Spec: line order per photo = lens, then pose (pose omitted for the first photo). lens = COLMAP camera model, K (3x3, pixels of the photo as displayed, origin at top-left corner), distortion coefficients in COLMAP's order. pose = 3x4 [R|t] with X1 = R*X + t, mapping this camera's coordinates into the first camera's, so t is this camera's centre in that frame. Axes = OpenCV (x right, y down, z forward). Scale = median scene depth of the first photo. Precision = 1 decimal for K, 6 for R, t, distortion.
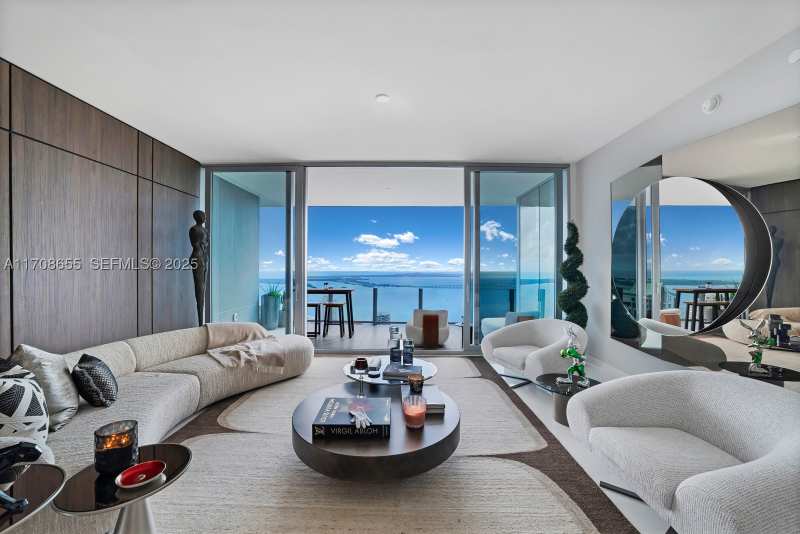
lens RADIAL K [[317.7, 0, 400.0], [0, 317.7, 267.0], [0, 0, 1]] dist [-0.038347, 0.017075]
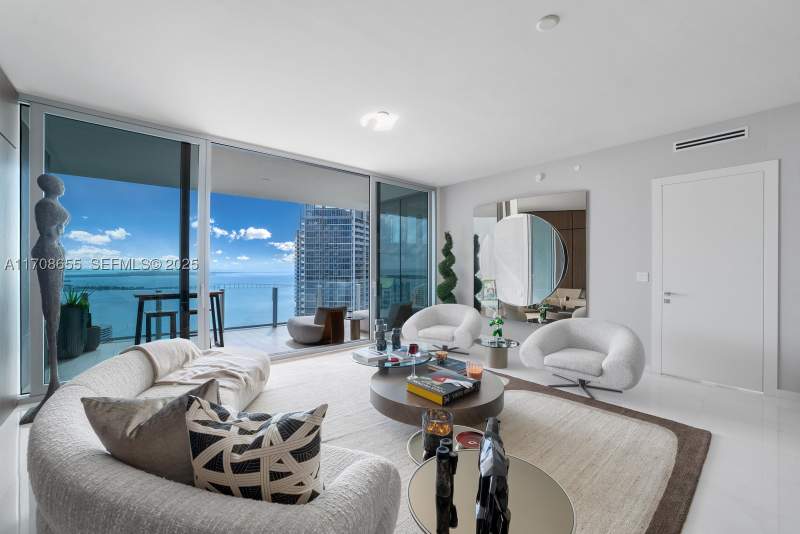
lens RADIAL K [[325.9, 0, 400.0], [0, 325.9, 267.0], [0, 0, 1]] dist [-0.040658, 0.000009]
pose [[0.751860, -0.002662, 0.659317, -0.609856], [-0.004029, 0.999955, 0.008632, -0.006525], [-0.659310, -0.009147, 0.751815, 0.081802]]
